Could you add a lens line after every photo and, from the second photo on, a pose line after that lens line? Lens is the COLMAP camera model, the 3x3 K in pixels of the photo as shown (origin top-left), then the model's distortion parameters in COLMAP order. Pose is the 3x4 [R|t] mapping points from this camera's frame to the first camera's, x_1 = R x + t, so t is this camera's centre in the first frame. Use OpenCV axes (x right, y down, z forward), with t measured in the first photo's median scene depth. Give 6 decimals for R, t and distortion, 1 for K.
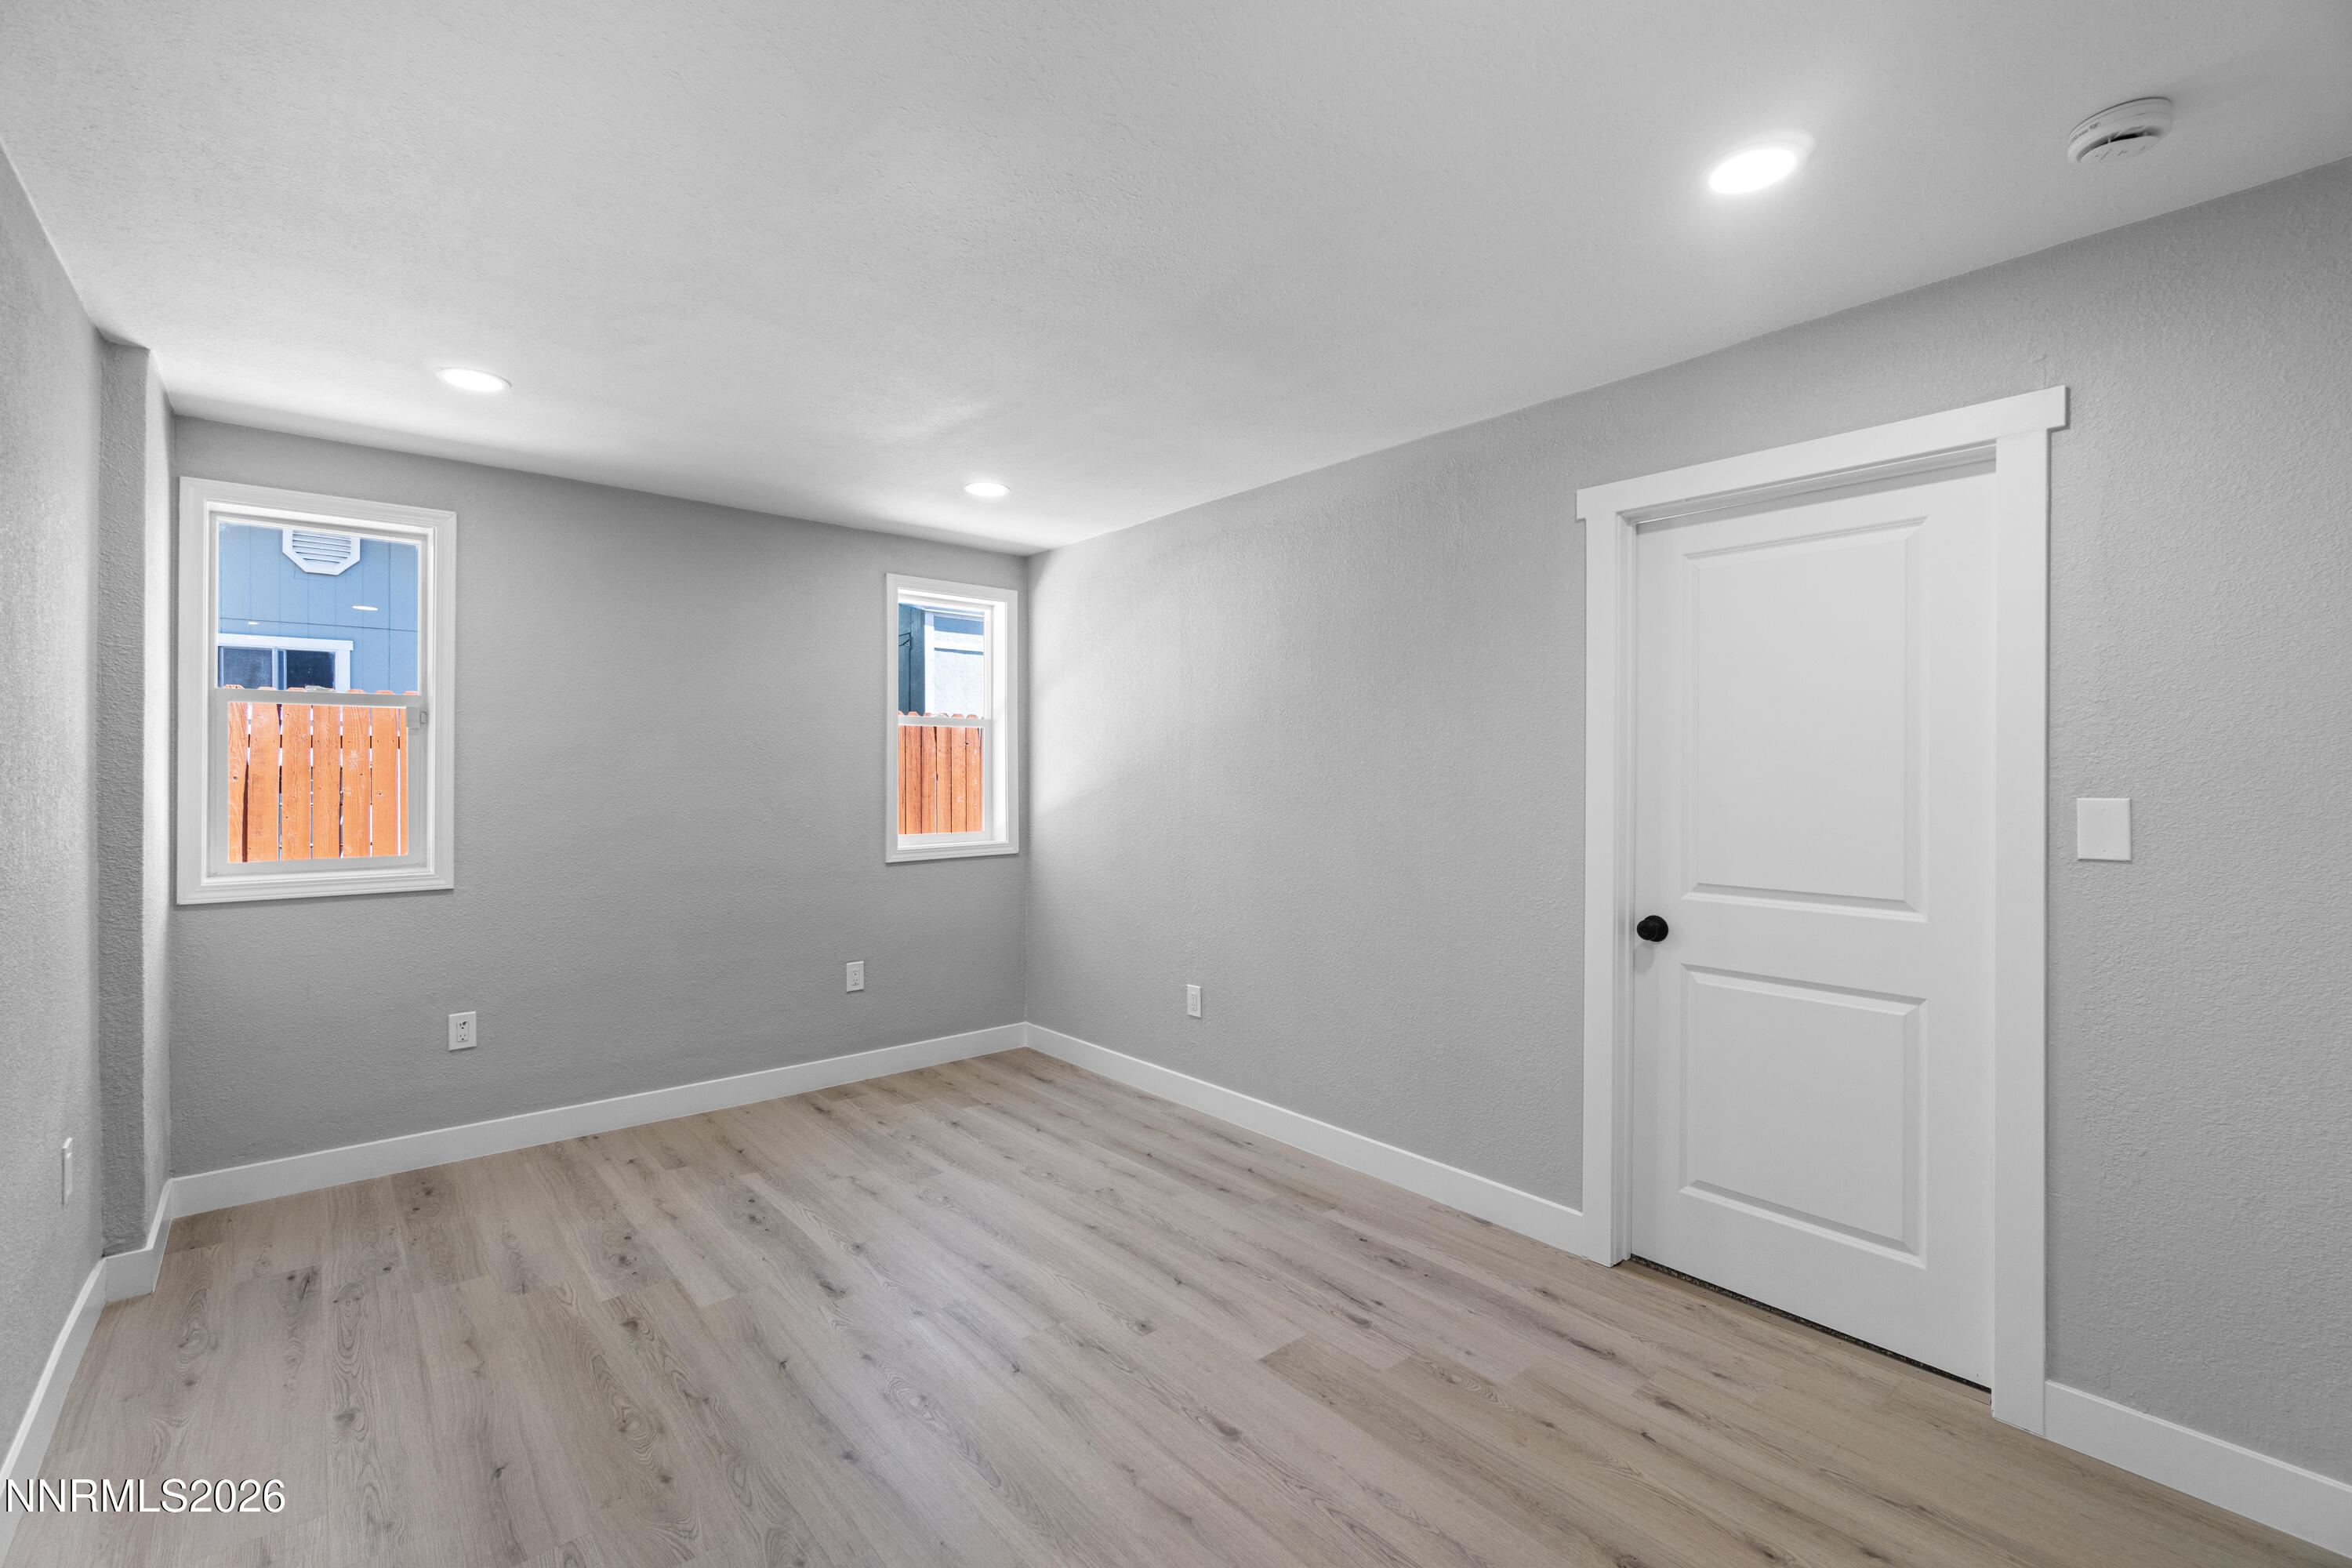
lens RADIAL K [[1012.6, 0, 1171.1], [0, 1012.6, 768.6], [0, 0, 1]] dist [-0.001171, -0.000415]
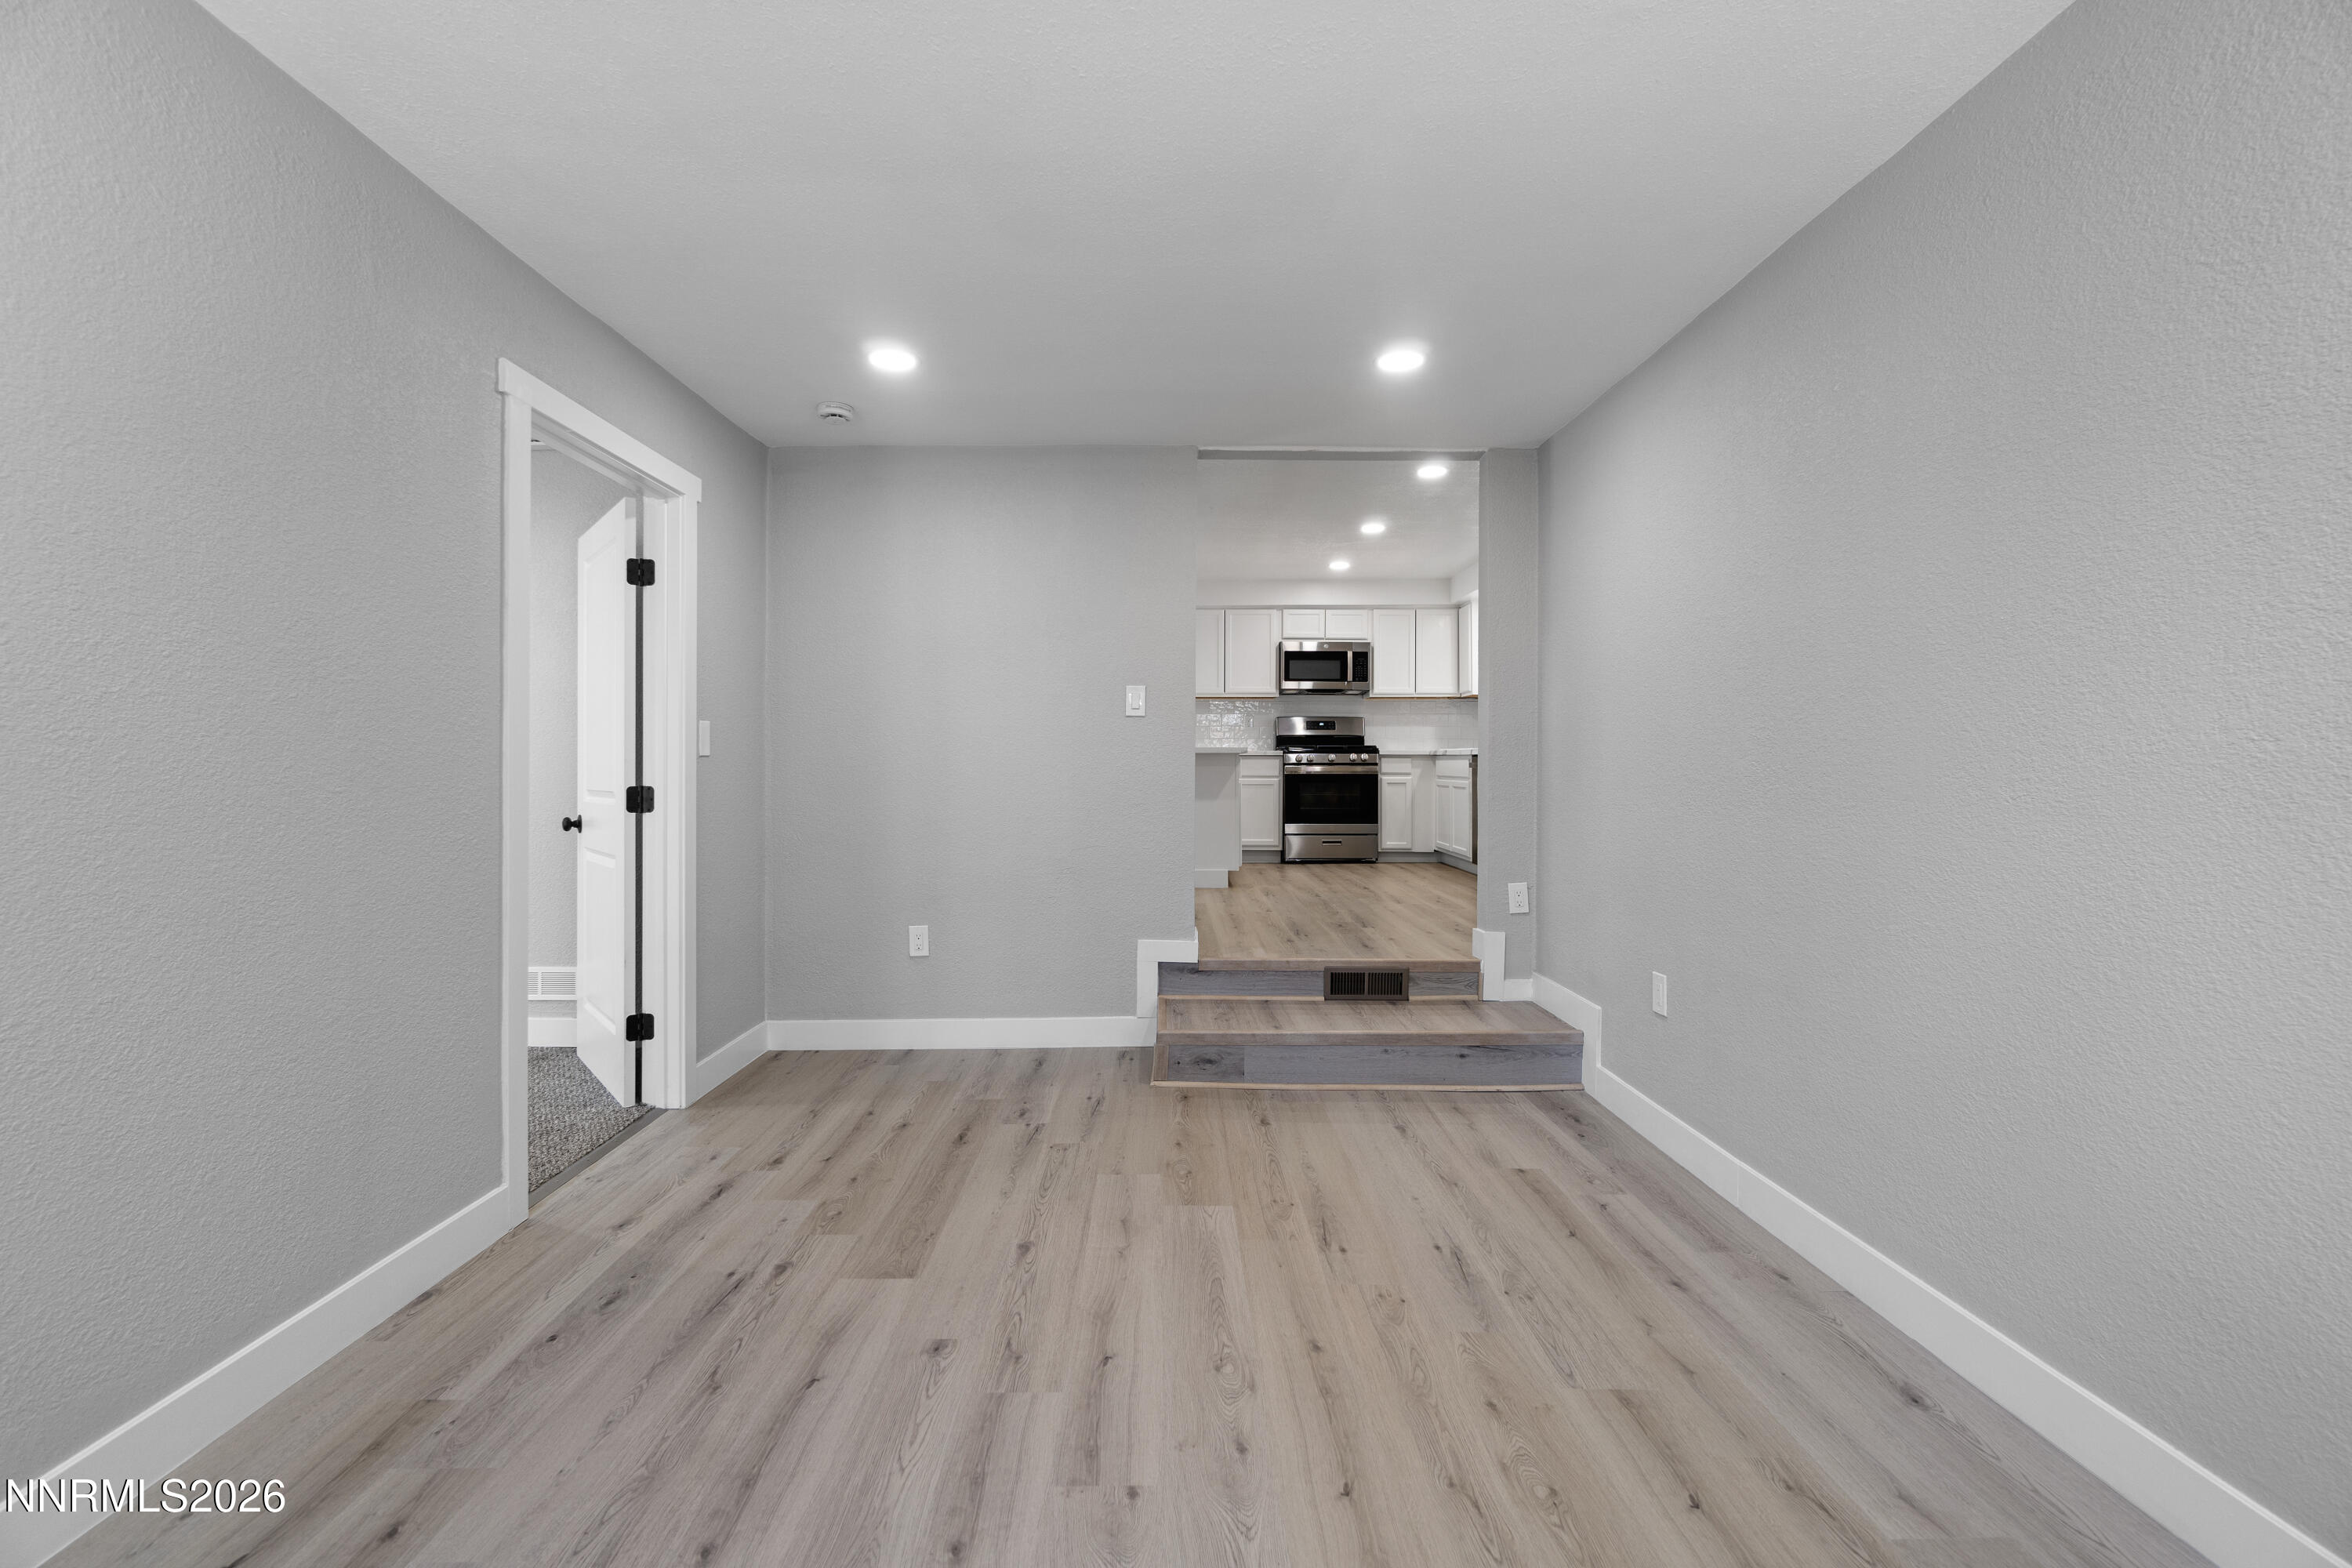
lens RADIAL K [[1012.6, 0, 1171.1], [0, 1012.6, 768.6], [0, 0, 1]] dist [-0.001171, -0.000415]
pose [[-0.763665, -0.005324, 0.645591, -0.753702], [-0.003295, 0.999985, 0.004349, 0.095889], [-0.645604, 0.001194, -0.763671, 1.643614]]
